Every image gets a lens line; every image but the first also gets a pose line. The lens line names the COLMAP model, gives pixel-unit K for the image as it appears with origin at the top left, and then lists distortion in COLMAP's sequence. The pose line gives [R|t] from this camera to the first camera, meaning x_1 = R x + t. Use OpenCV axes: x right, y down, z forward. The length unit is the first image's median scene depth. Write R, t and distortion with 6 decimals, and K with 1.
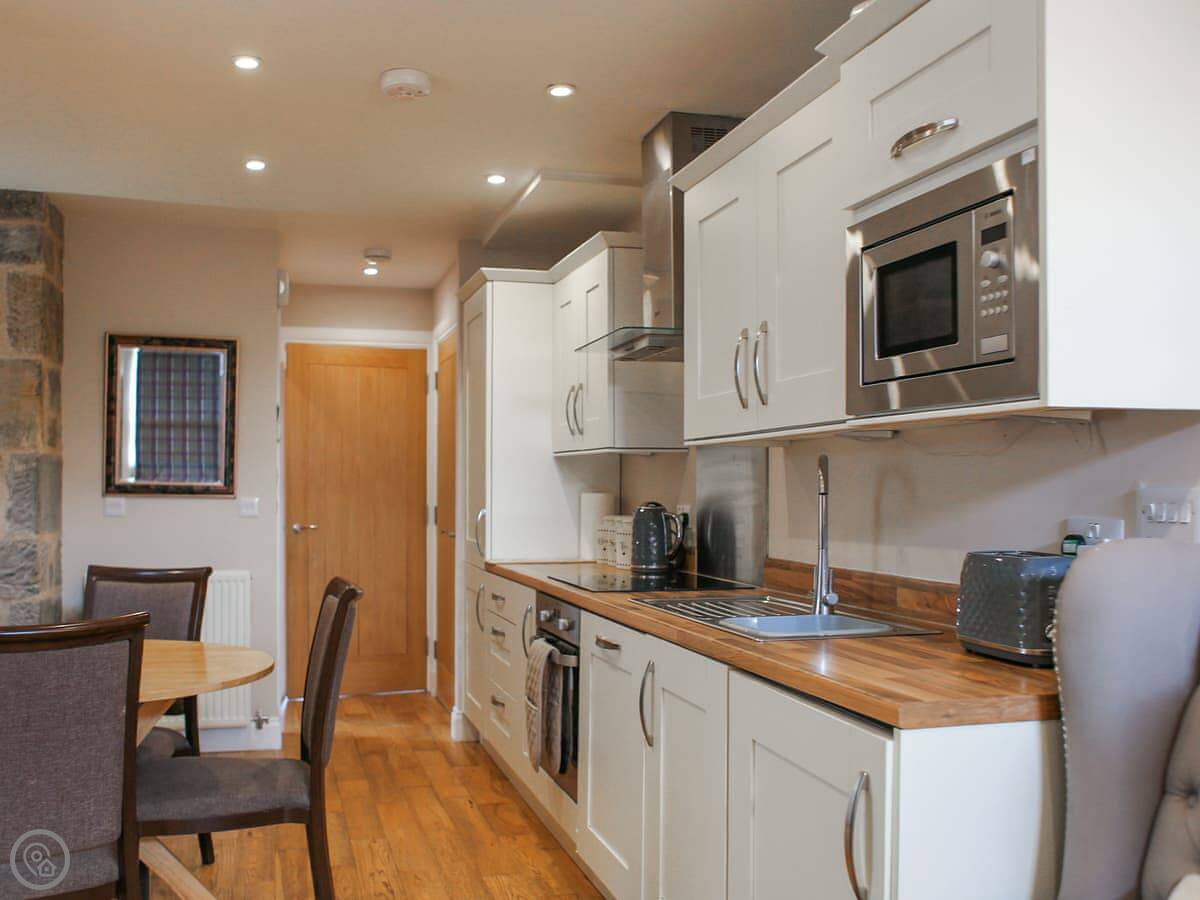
lens RADIAL K [[1185.3, 0, 598.3], [0, 1185.3, 453.9], [0, 0, 1]] dist [-0.053360, 0.000000]
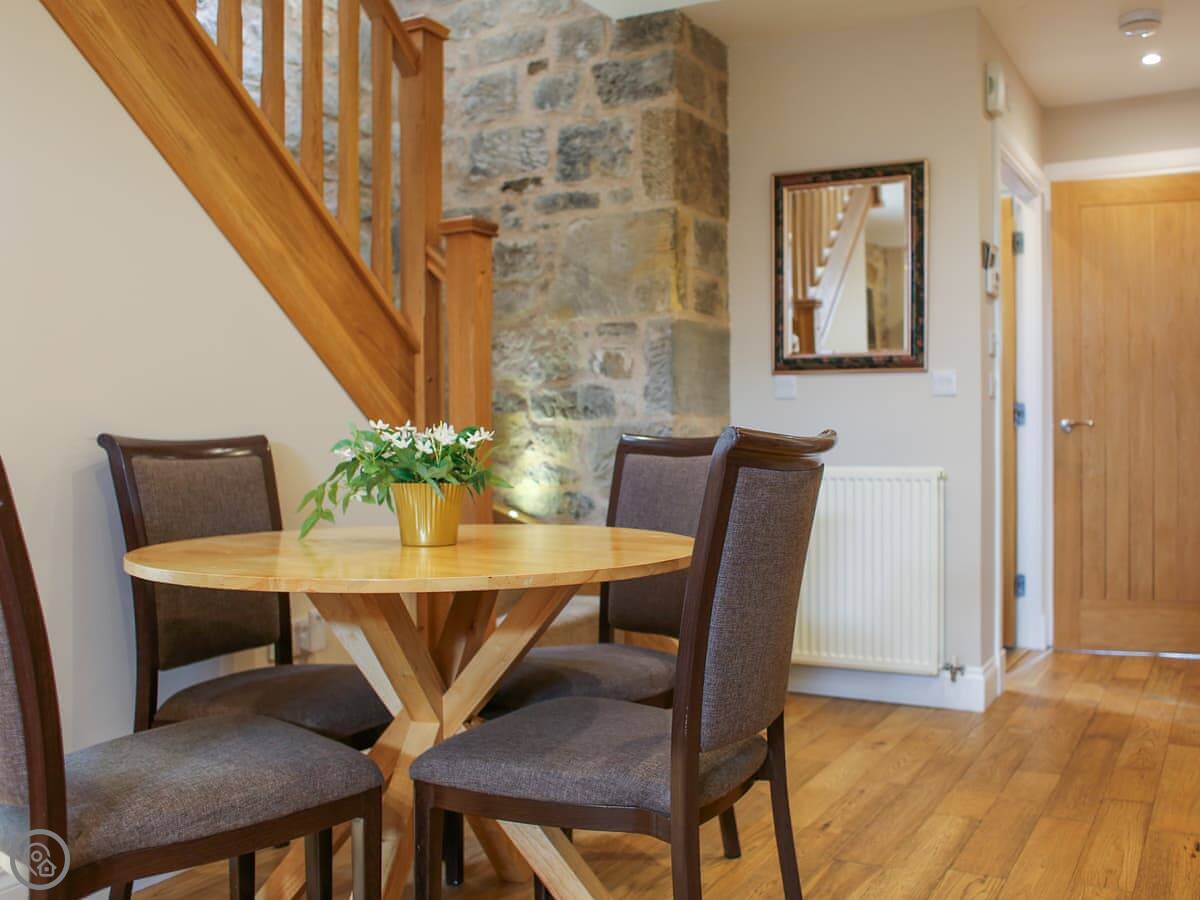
lens RADIAL K [[1185.3, 0, 639.9], [0, 1185.3, 427.8], [0, 0, 1]] dist [-0.053360, 0.000000]
pose [[0.728908, -0.011629, -0.684513, 0.082559], [0.026171, 0.999598, 0.010887, 0.067496], [0.684112, -0.025850, 0.728919, 0.362703]]
